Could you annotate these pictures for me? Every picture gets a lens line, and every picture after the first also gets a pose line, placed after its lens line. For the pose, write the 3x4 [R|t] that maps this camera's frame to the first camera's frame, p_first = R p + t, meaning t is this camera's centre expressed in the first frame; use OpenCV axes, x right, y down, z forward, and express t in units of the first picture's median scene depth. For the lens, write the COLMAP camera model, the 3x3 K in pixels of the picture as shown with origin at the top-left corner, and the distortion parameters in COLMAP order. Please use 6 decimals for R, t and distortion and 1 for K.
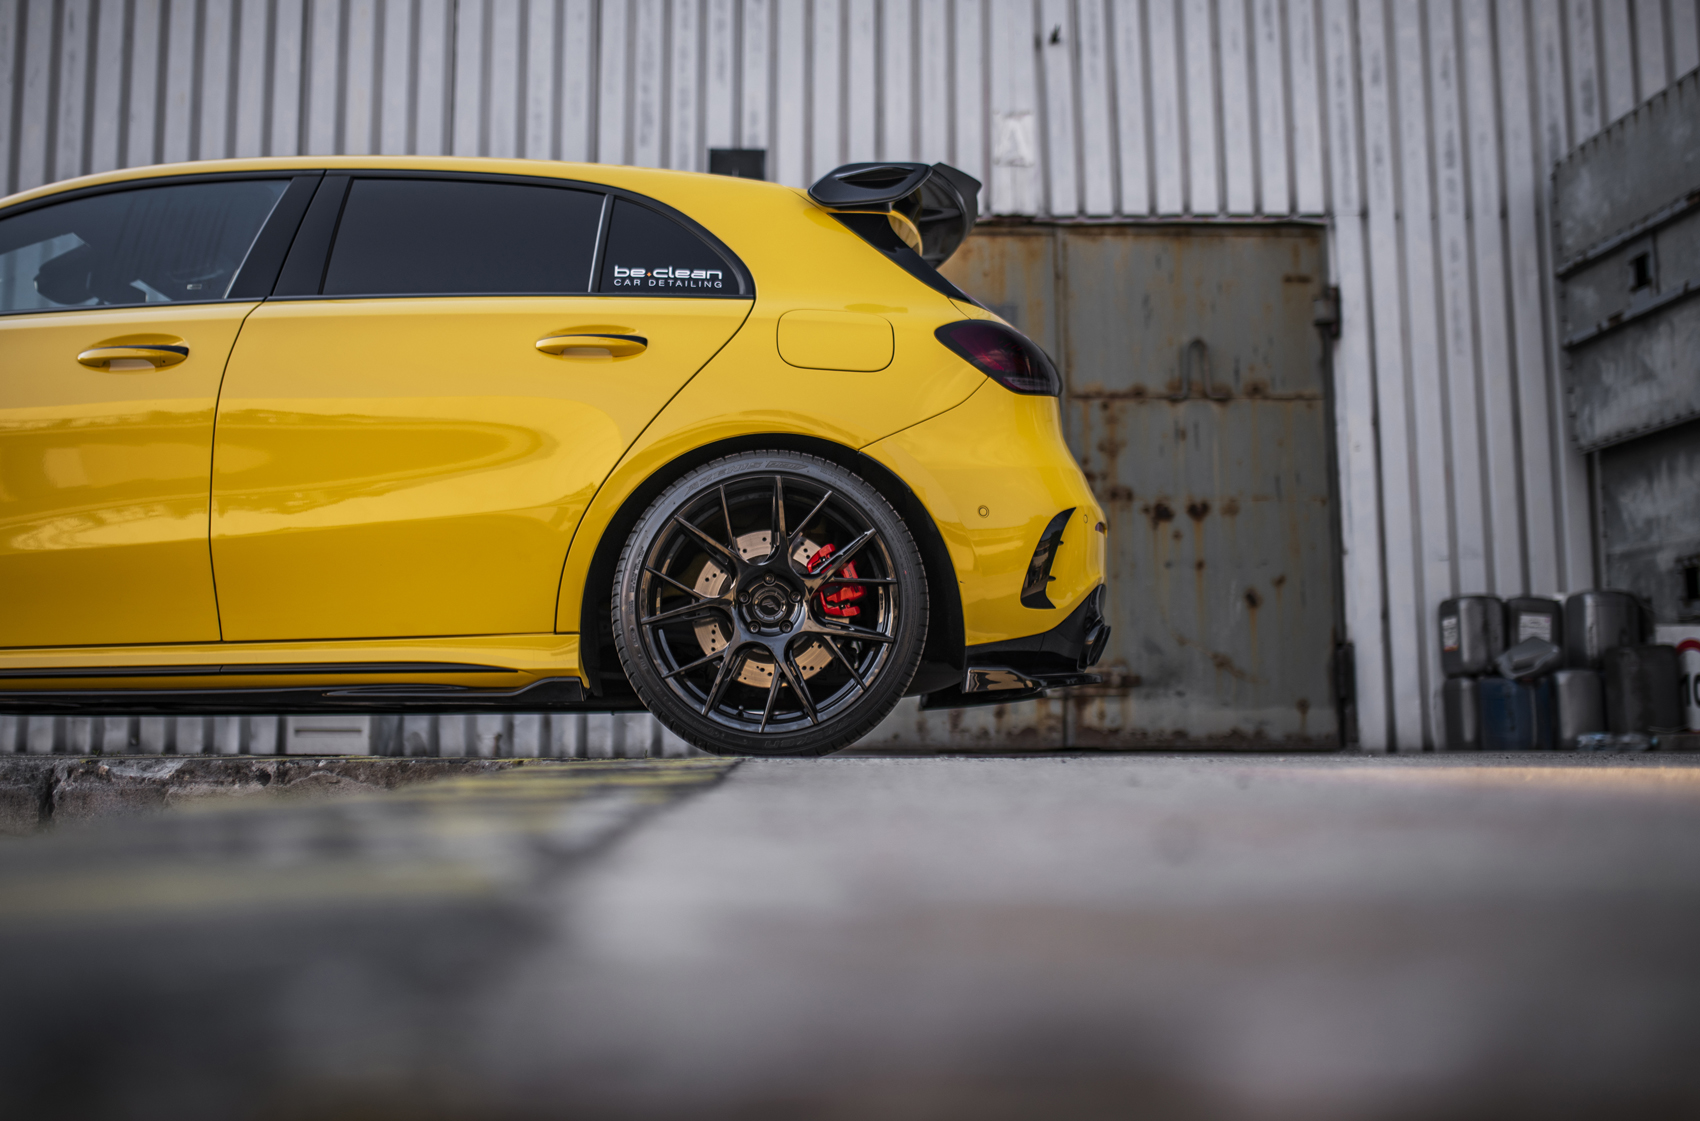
lens RADIAL K [[1682.7, 0, 902.9], [0, 1682.7, 550.1], [0, 0, 1]] dist [-0.060020, 0.109026]
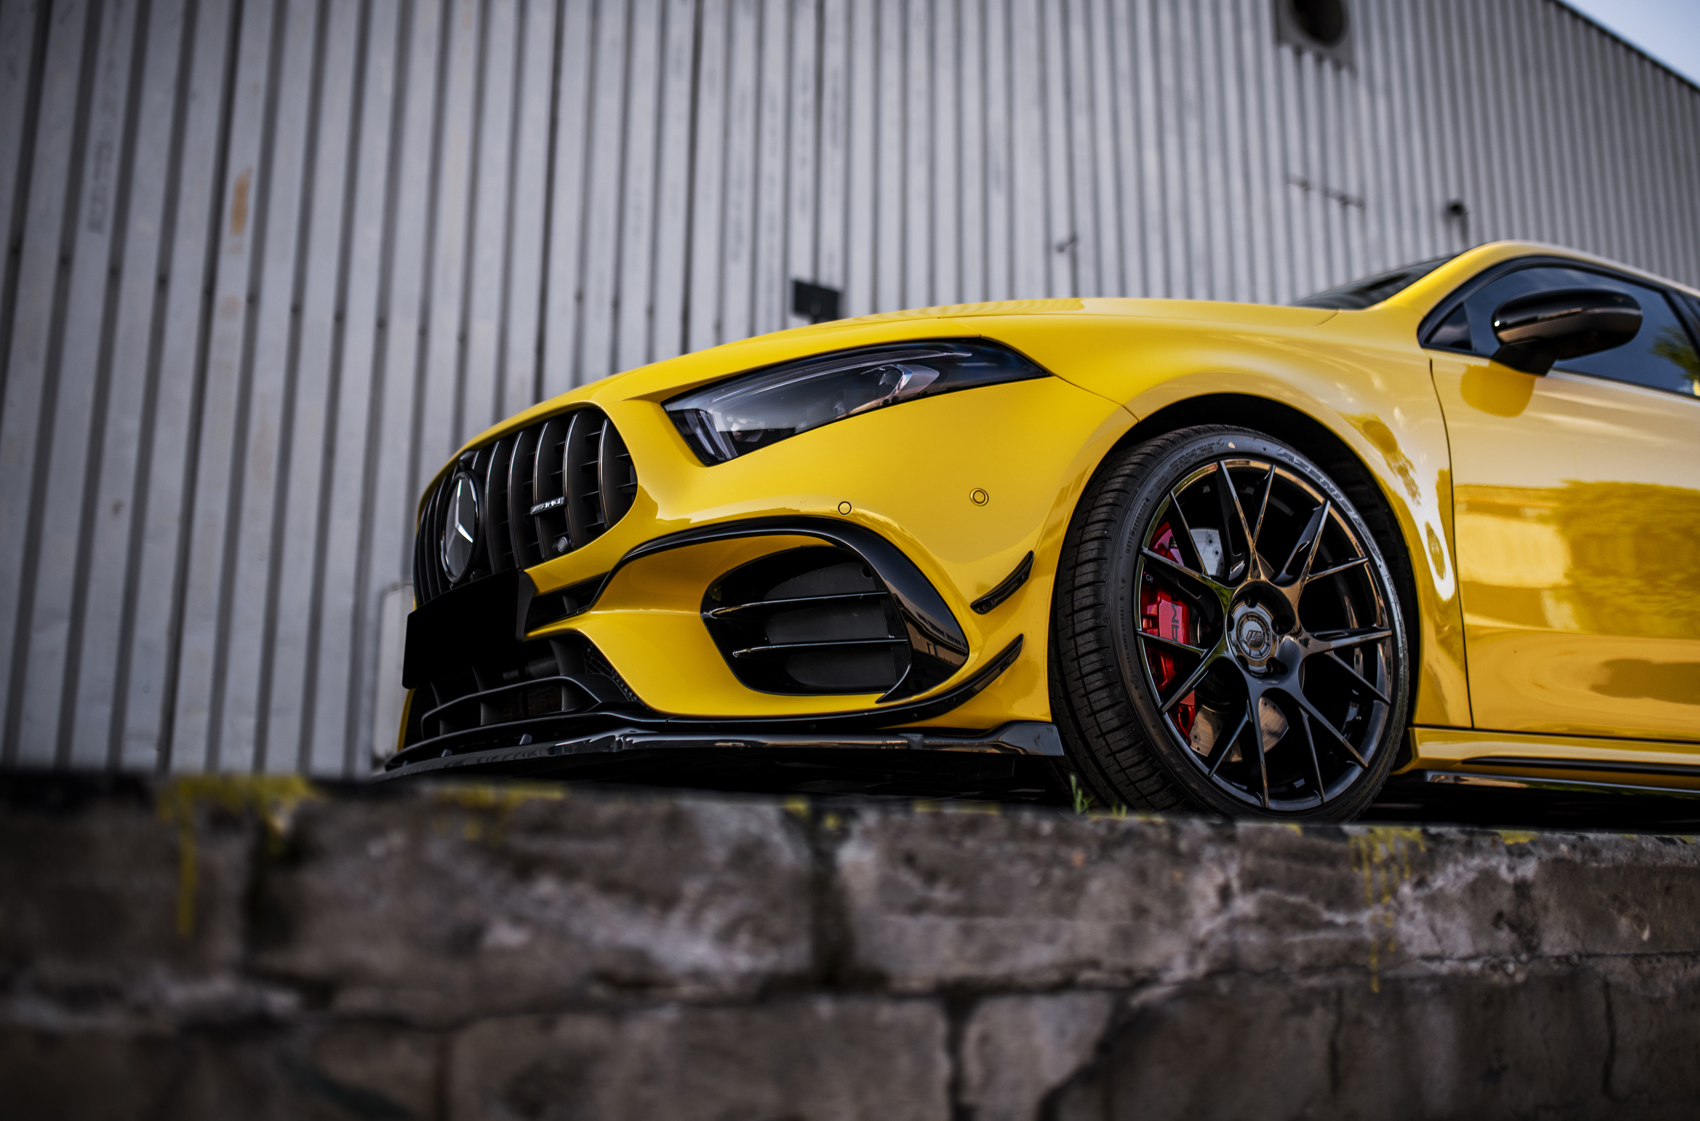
lens RADIAL K [[1682.7, 0, 902.9], [0, 1682.7, 550.1], [0, 0, 1]] dist [-0.060020, 0.109026]
pose [[0.844801, 0.122719, 0.520818, -0.555604], [-0.068633, 0.990157, -0.121980, 0.037912], [-0.530661, 0.067303, 0.844908, 0.135611]]
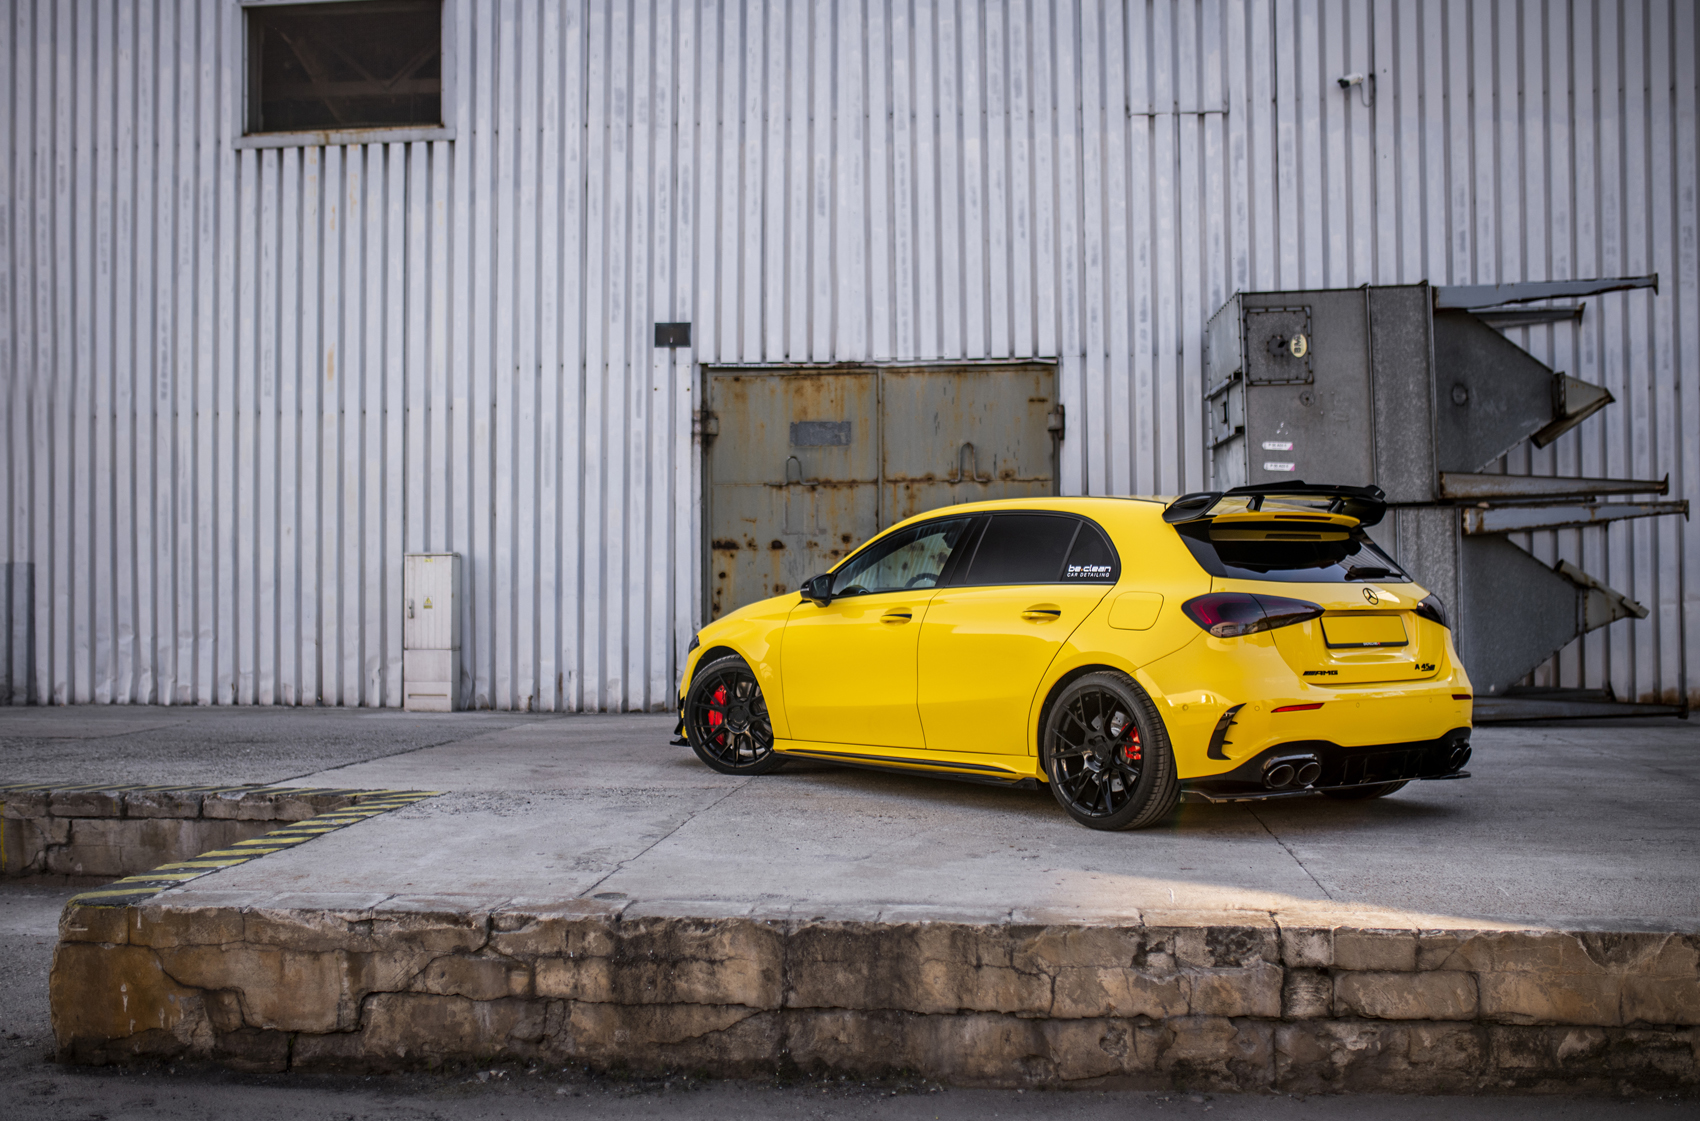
lens RADIAL K [[1776.4, 0, 856.8], [0, 1776.4, 550.9], [0, 0, 1]] dist [-0.077672, 0.133706]
pose [[0.989026, 0.000245, -0.147744, 0.313038], [0.012868, 0.996056, 0.087792, -0.170395], [0.147183, -0.088729, 0.985121, -0.615043]]
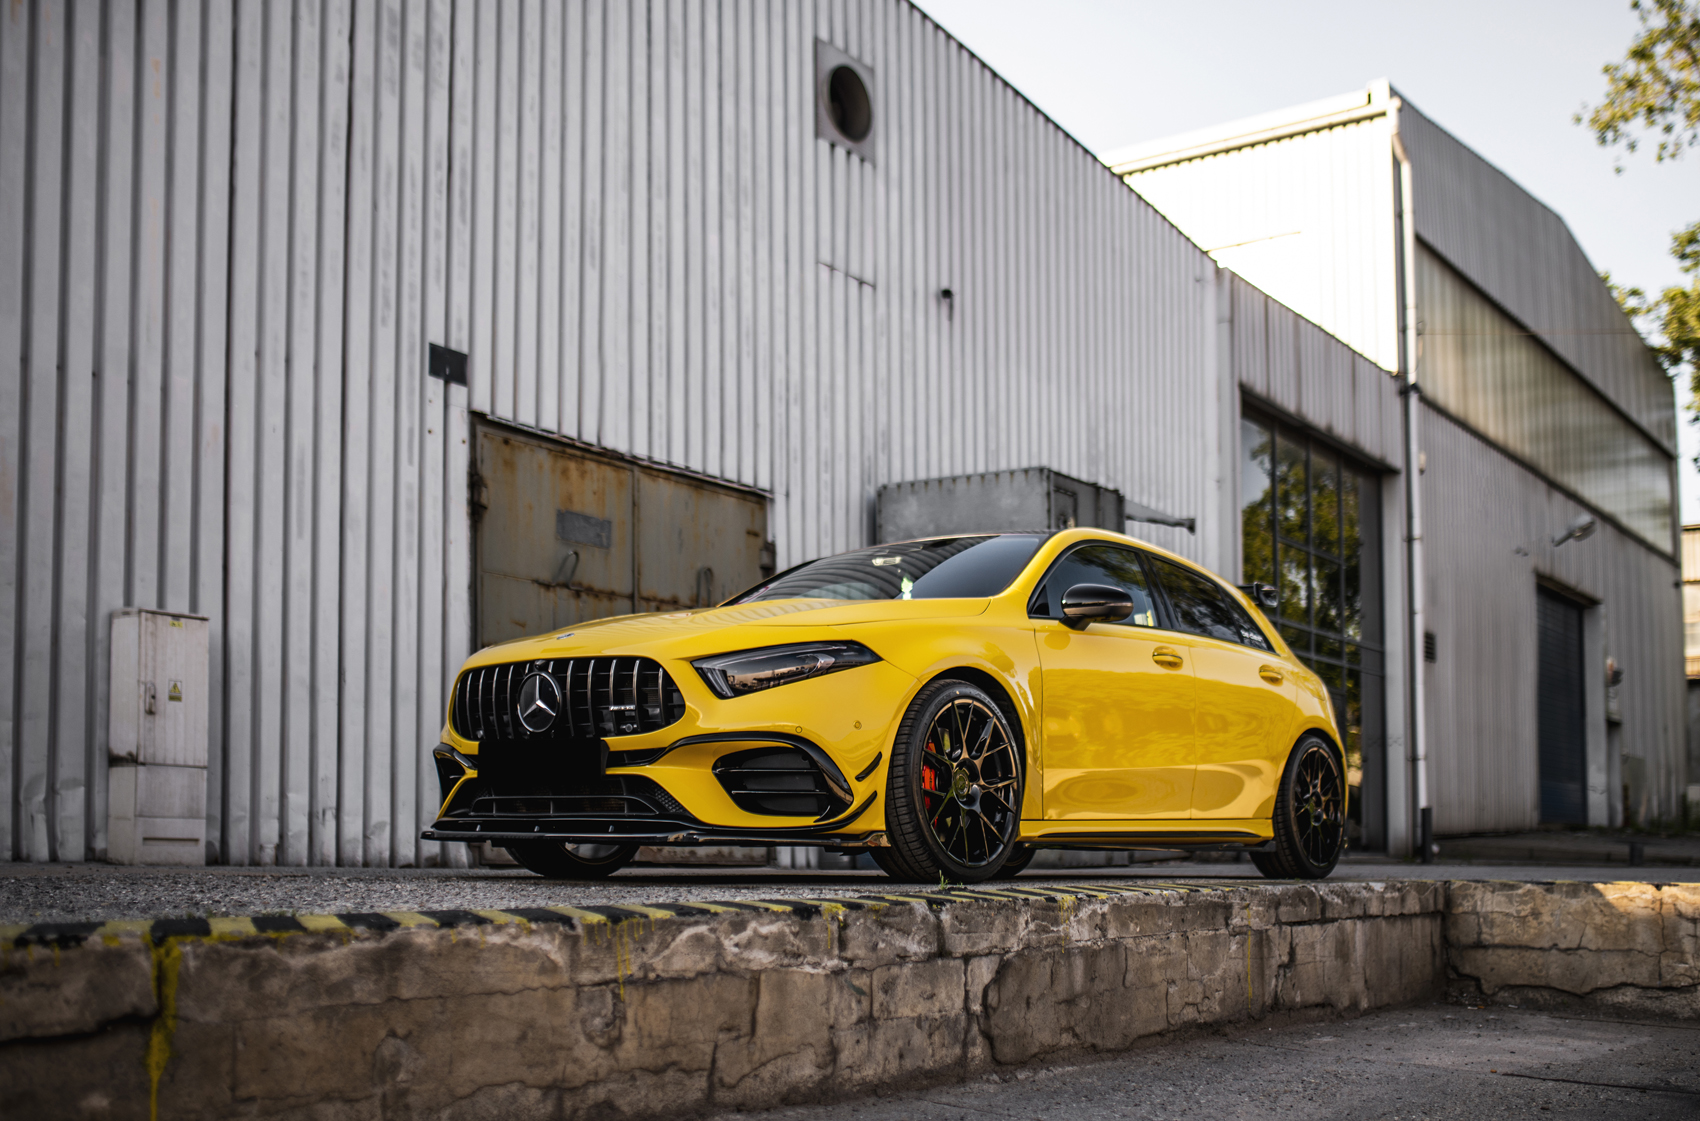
lens RADIAL K [[1745.9, 0, 919.8], [0, 1745.9, 799.5], [0, 0, 1]] dist [-0.049937, 0.011517]
pose [[0.596892, 0.035605, 0.801531, -0.857524], [-0.100990, 0.994403, 0.031034, 0.001852], [-0.795940, -0.099470, 0.597147, -0.011907]]
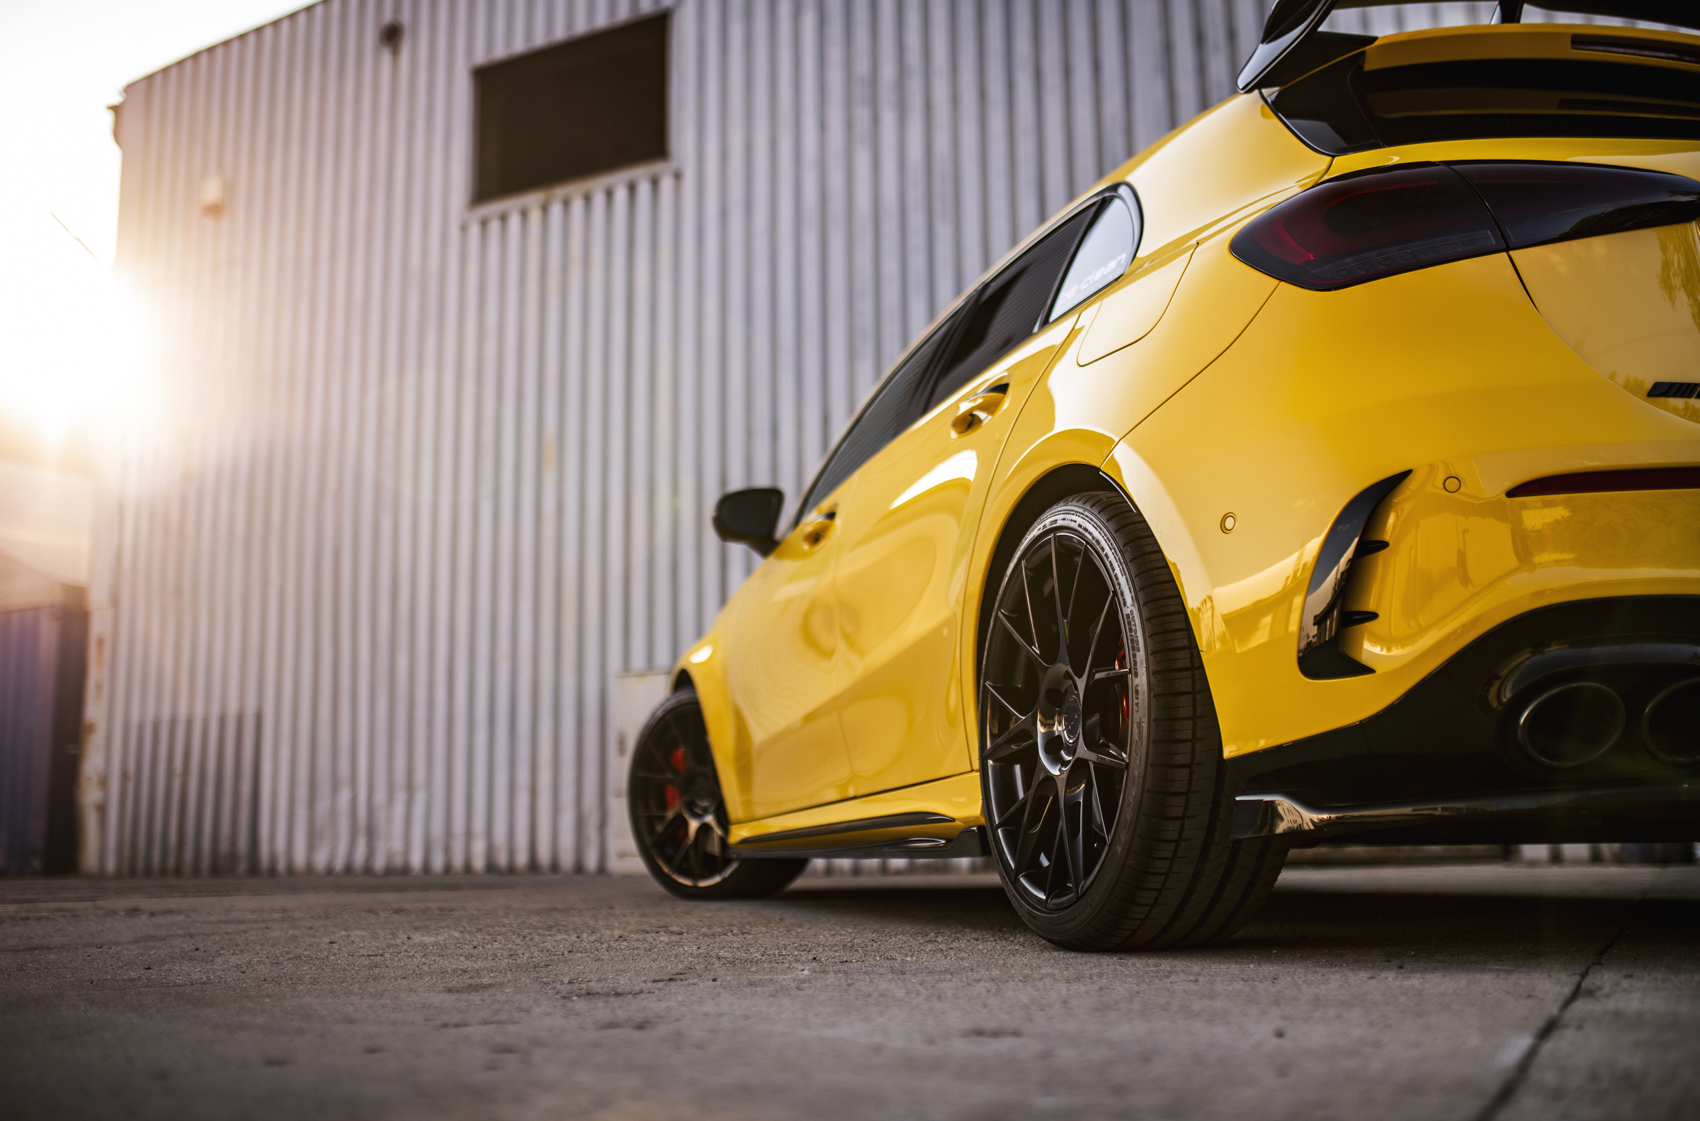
lens RADIAL K [[1671.3, 0, 851.9], [0, 1671.3, 549.0], [0, 0, 1]] dist [-0.070518, 0.110449]
pose [[0.869877, -0.095931, -0.483851, 0.405701], [0.065523, 0.994686, -0.079413, -0.011300], [0.488898, 0.037376, 0.871540, -0.044493]]
